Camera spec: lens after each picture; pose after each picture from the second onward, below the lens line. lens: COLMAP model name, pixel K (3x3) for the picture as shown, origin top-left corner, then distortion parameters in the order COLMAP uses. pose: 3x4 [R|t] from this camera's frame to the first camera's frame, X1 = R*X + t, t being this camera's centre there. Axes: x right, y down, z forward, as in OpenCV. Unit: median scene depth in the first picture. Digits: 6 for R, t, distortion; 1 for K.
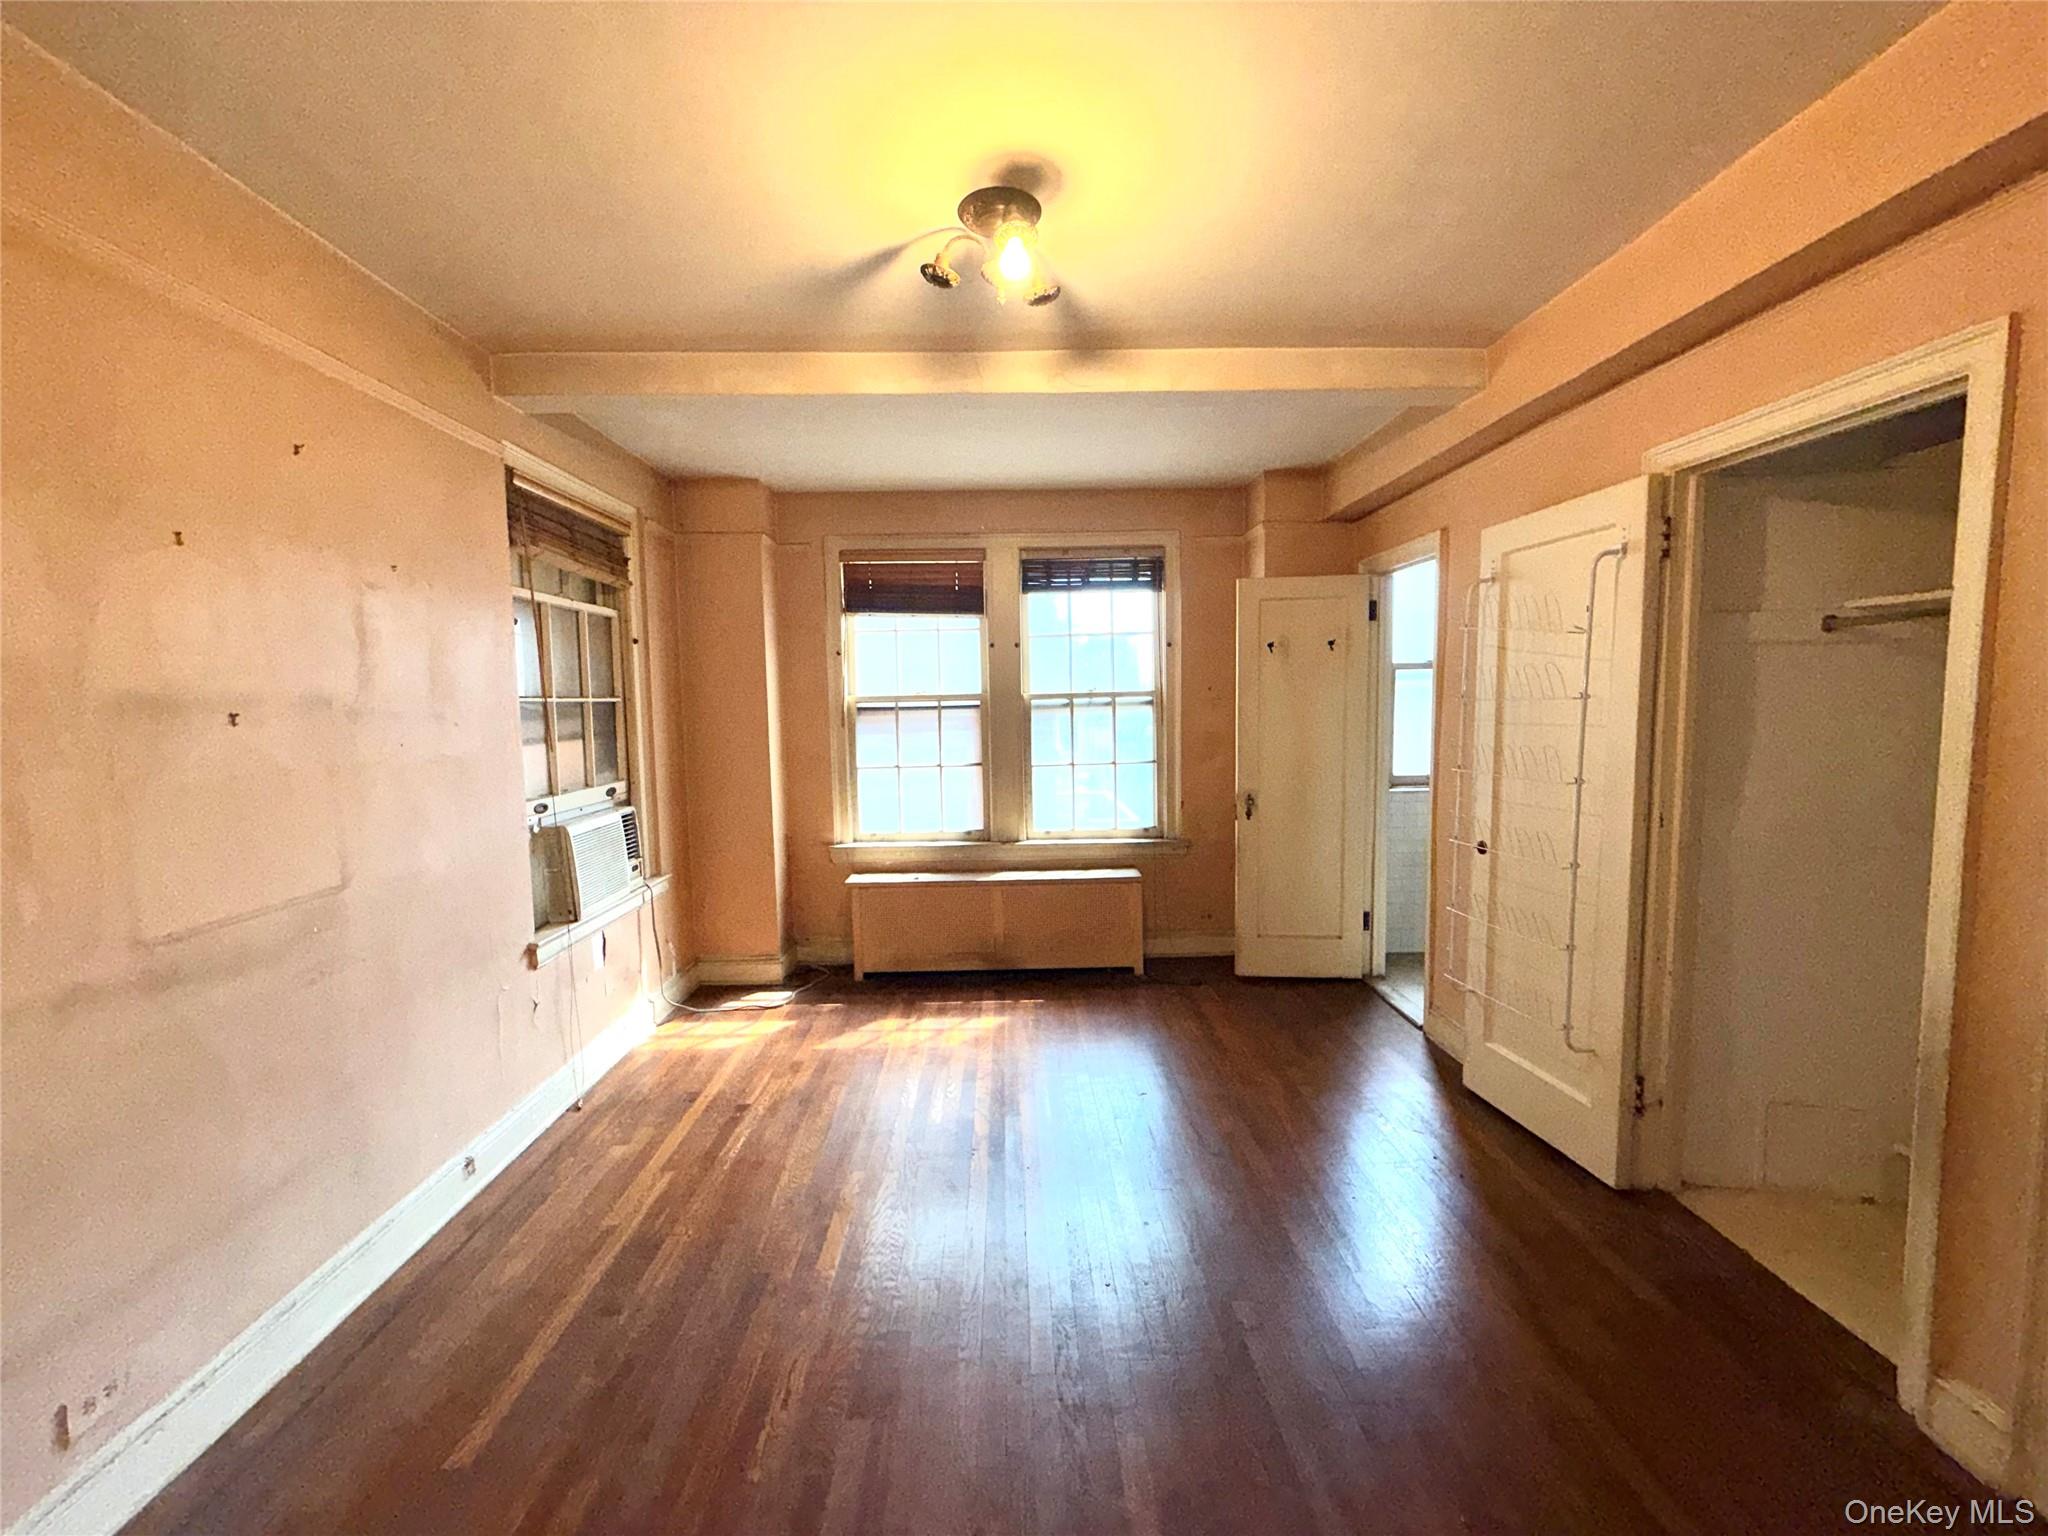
lens RADIAL K [[819.1, 0, 1019.6], [0, 819.1, 767.7], [0, 0, 1]] dist [-0.000113, 0.000415]
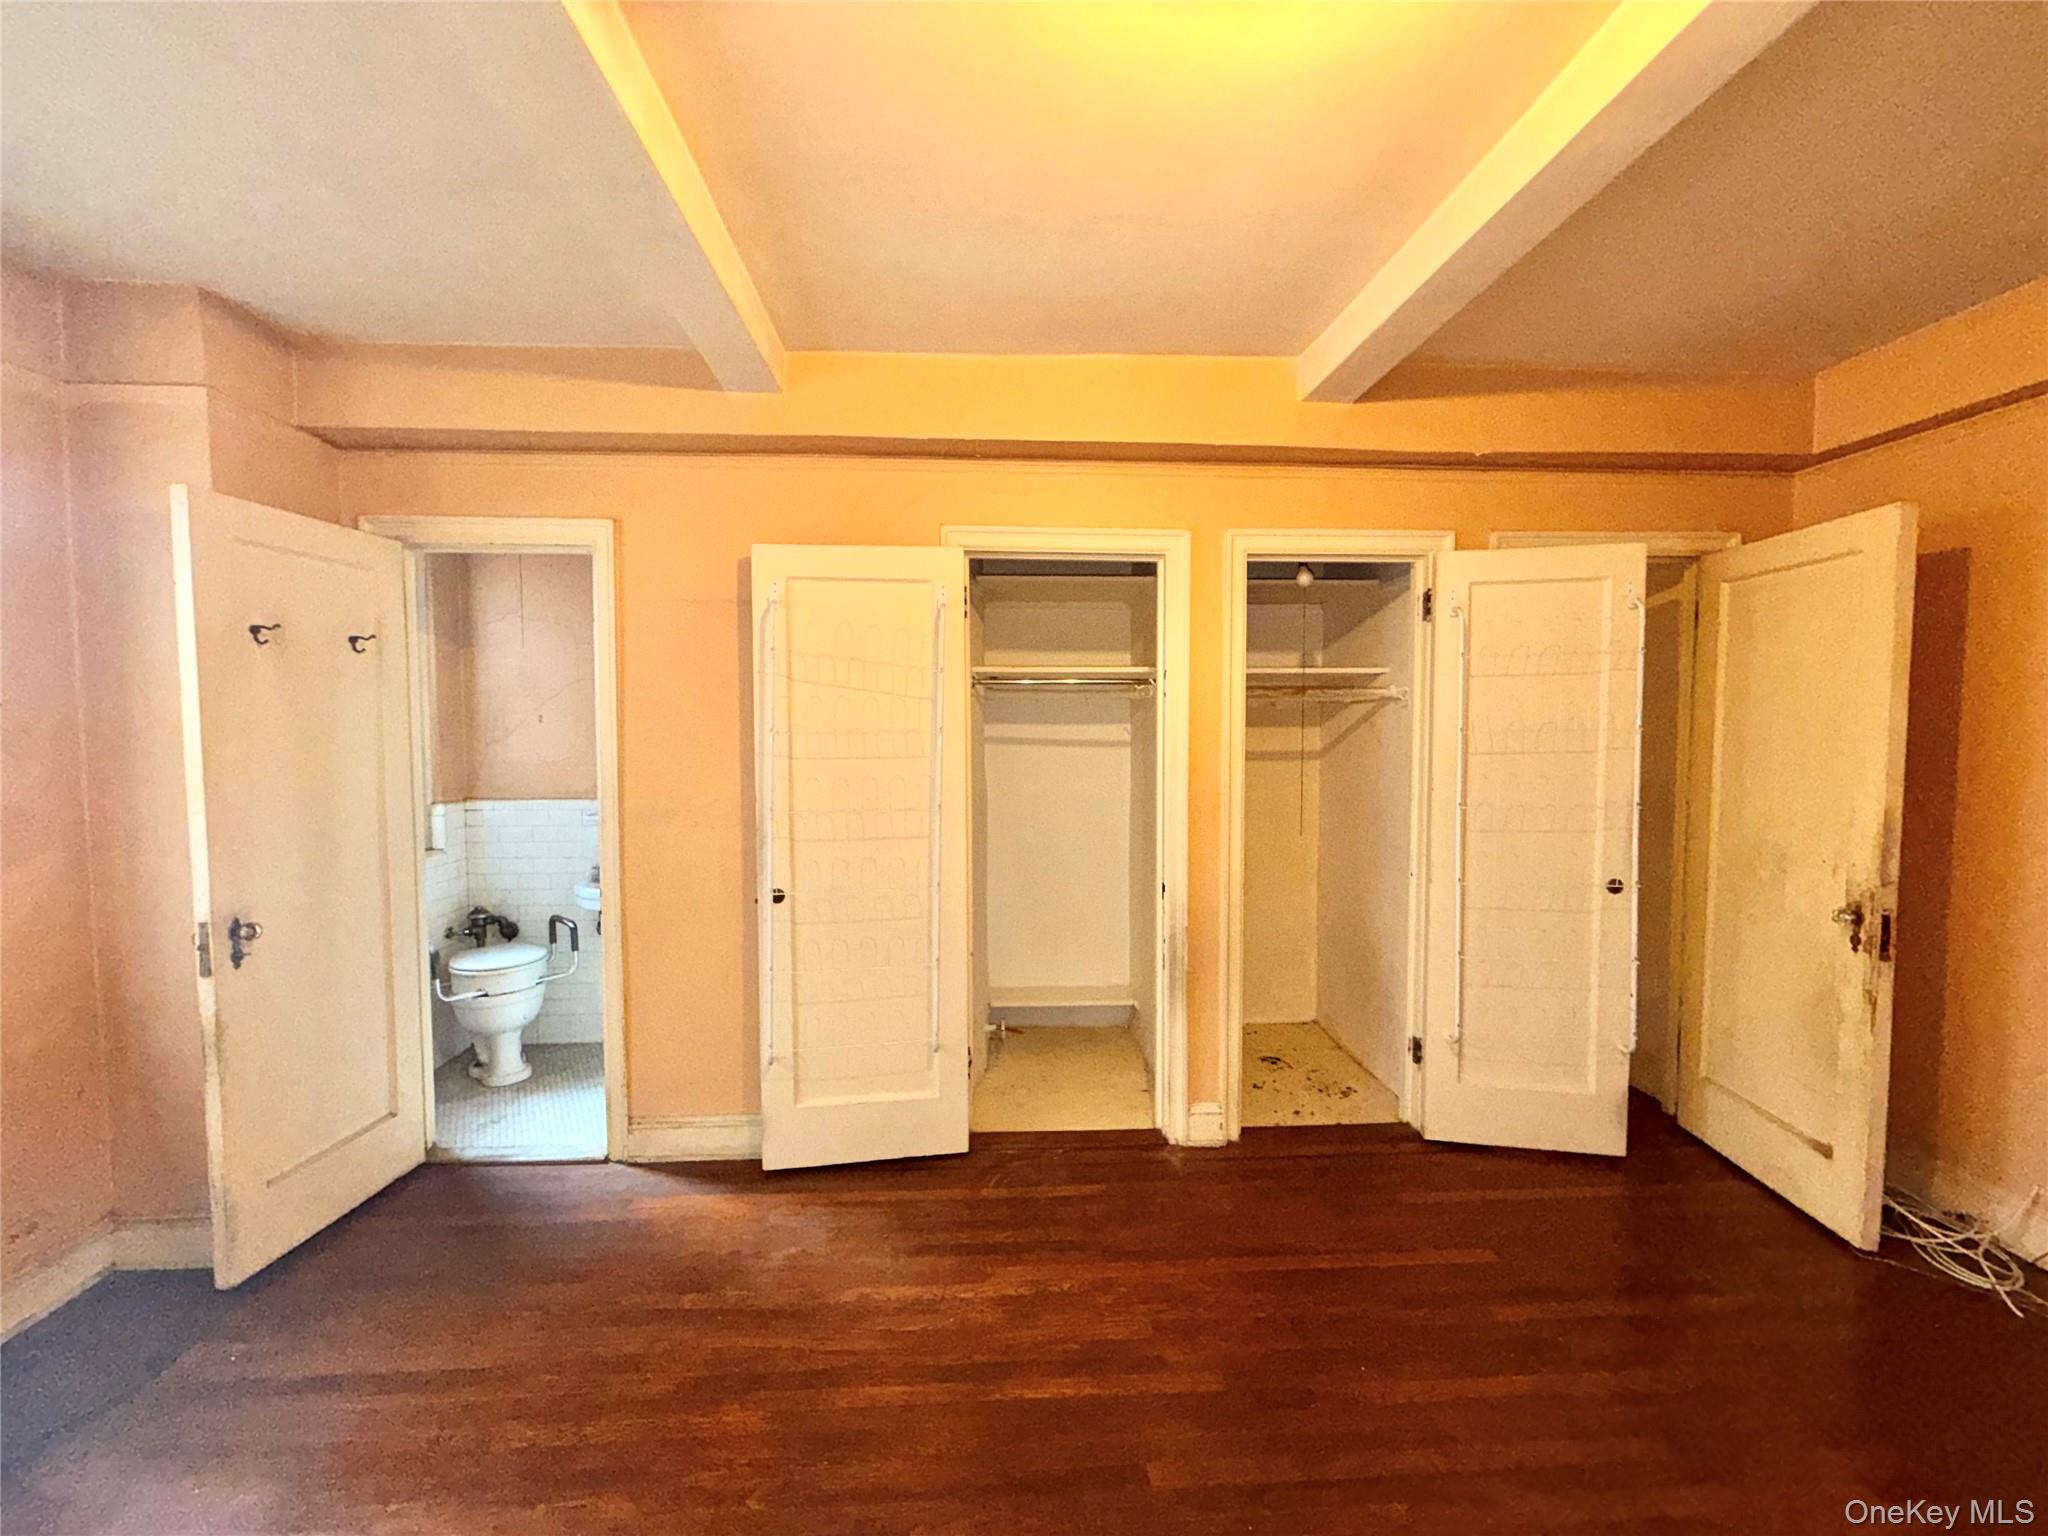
lens RADIAL K [[819.1, 0, 1018.6], [0, 819.1, 773.8], [0, 0, 1]] dist [-0.000113, 0.000415]
pose [[-0.035158, -0.037118, 0.998692, -0.323126], [0.083683, 0.995691, 0.039952, -0.047881], [-0.995872, 0.084979, -0.031900, 0.707351]]
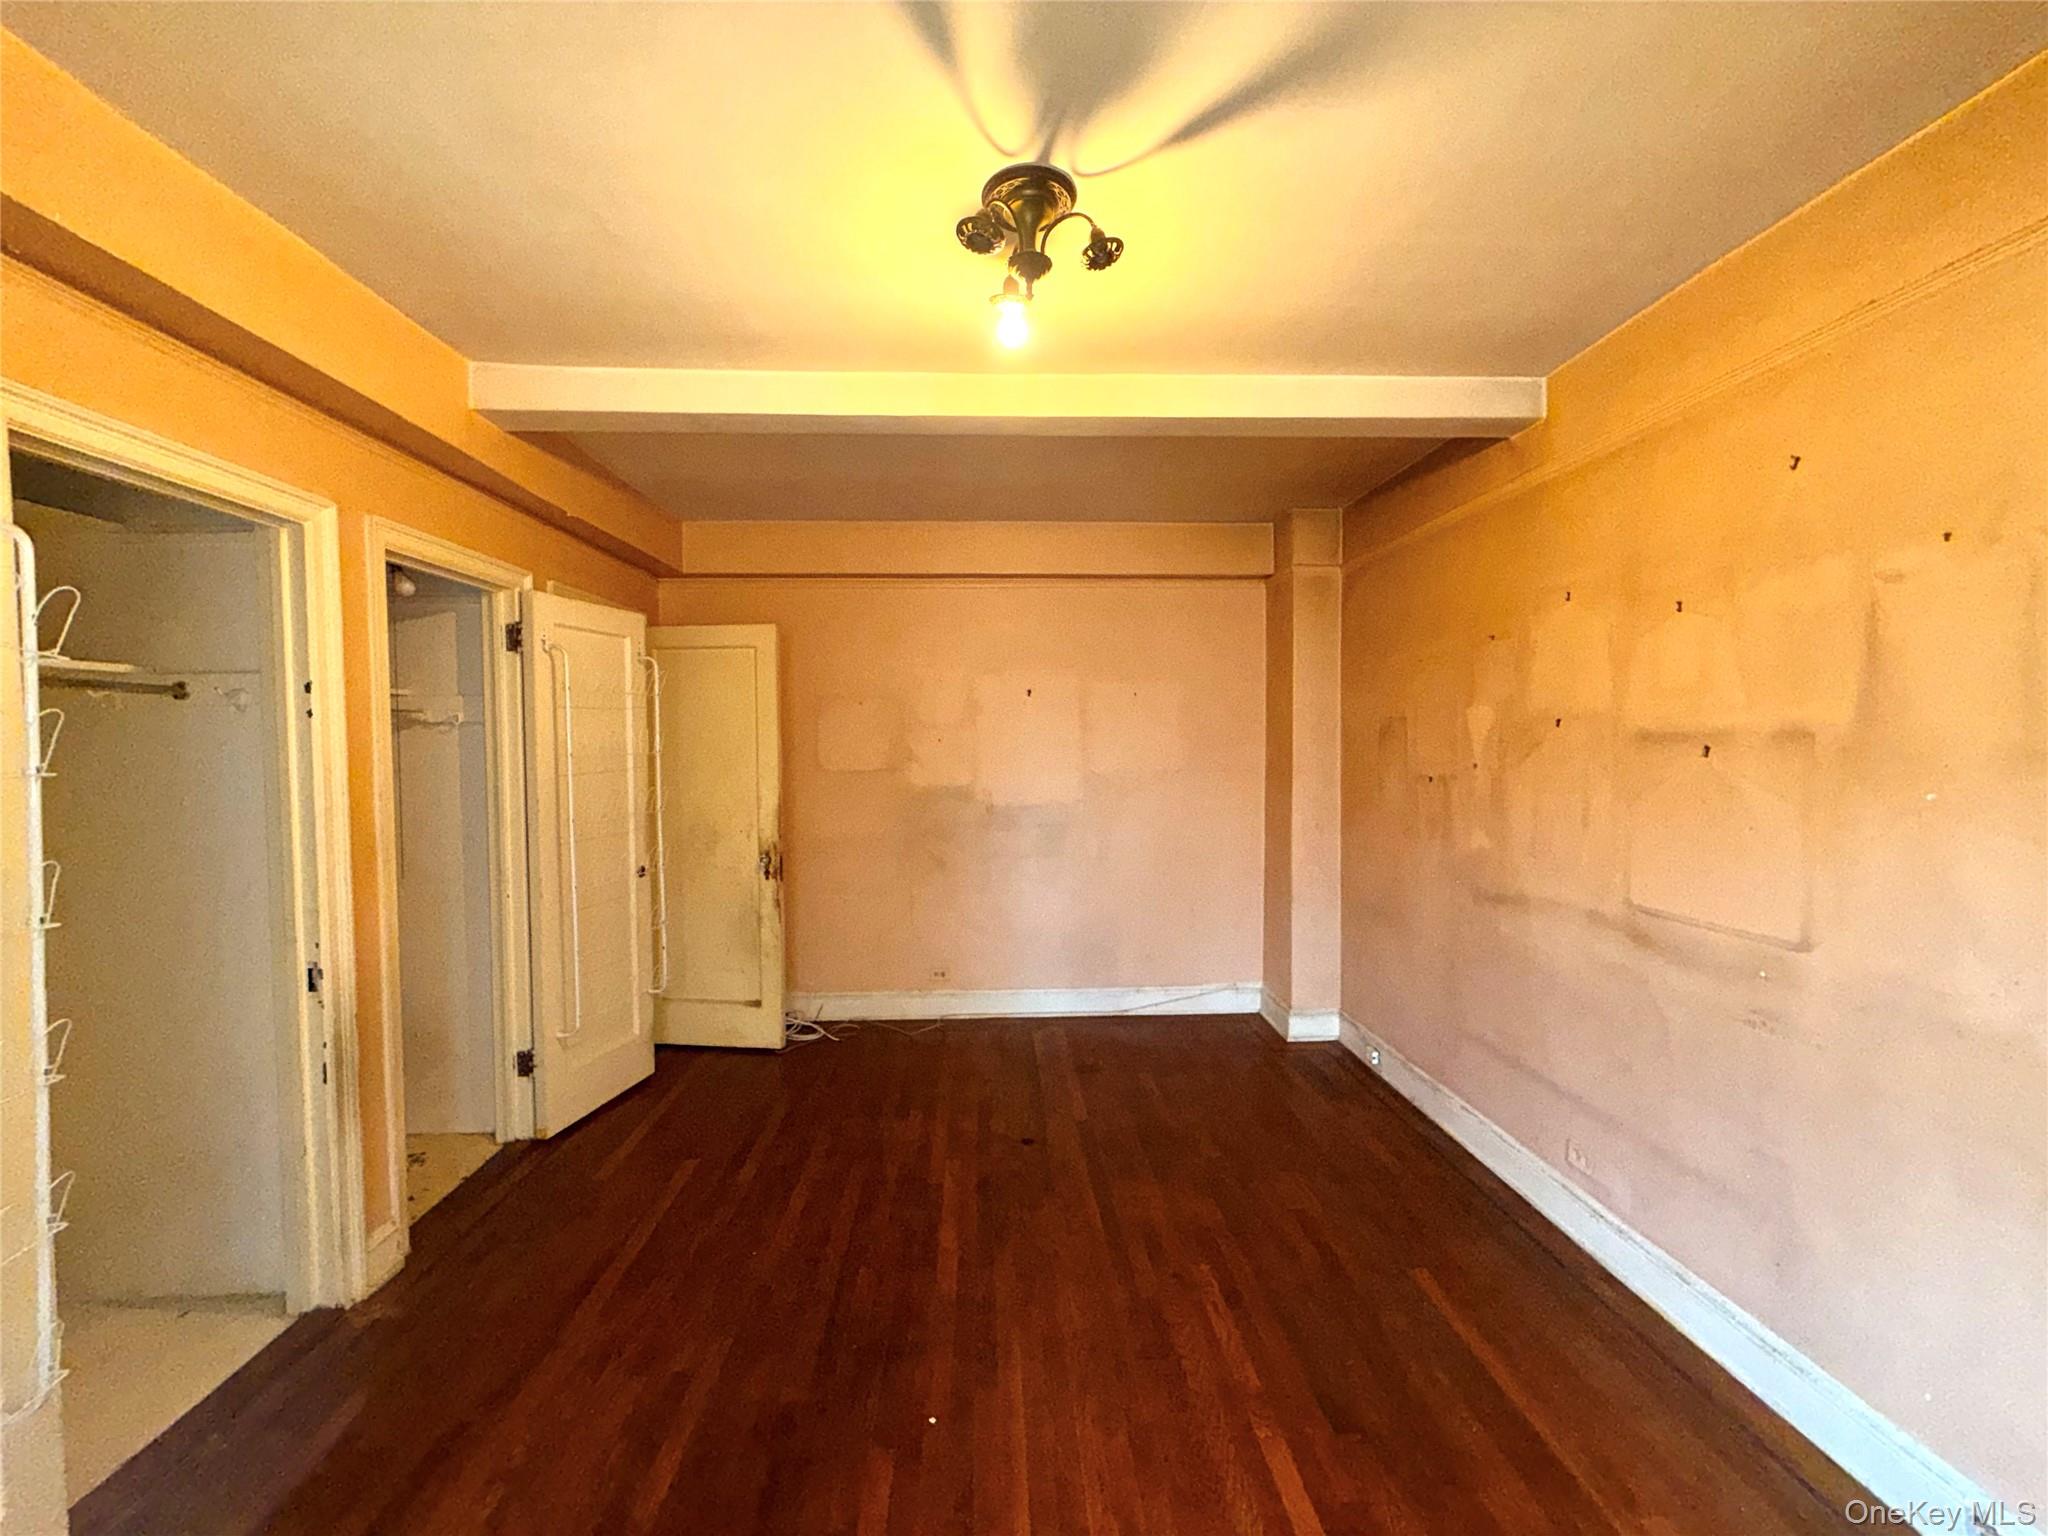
lens RADIAL K [[819.1, 0, 1021.3], [0, 819.1, 769.5], [0, 0, 1]] dist [-0.000113, 0.000415]
pose [[-0.999359, 0.024044, -0.026511, 0.012539], [0.020768, 0.992844, 0.117601, -0.105986], [0.029149, 0.116975, -0.992707, 1.193614]]
